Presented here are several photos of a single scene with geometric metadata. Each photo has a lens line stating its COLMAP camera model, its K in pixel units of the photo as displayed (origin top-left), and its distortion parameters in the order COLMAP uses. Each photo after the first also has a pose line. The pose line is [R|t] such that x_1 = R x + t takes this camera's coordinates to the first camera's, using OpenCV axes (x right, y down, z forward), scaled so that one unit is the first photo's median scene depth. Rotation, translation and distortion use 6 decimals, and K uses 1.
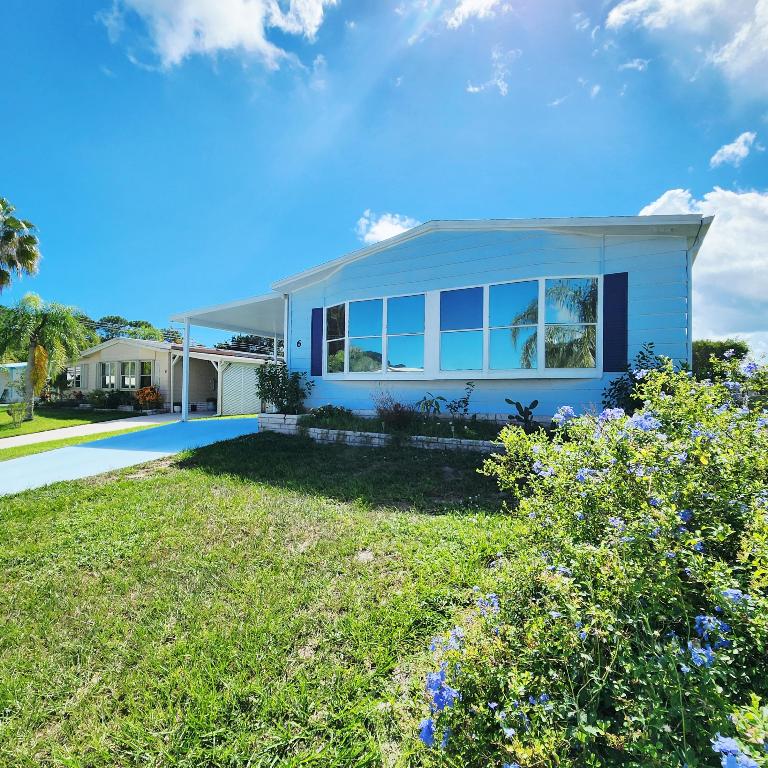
lens RADIAL K [[423.1, 0, 376.9], [0, 423.1, 387.0], [0, 0, 1]] dist [-0.000614, 0.000428]
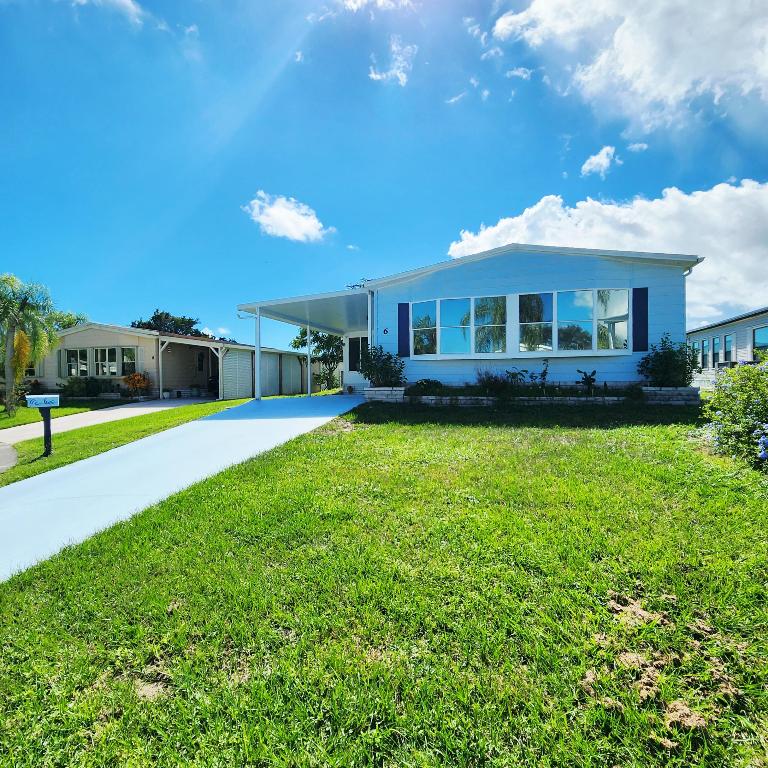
lens RADIAL K [[415.5, 0, 384.0], [0, 415.5, 384.0], [0, 0, 1]] dist [0.002160, -0.001261]
pose [[0.976009, -0.021235, 0.216693, -0.476798], [0.015940, 0.999531, 0.026153, 0.020376], [-0.217146, -0.022072, 0.975889, -0.201752]]
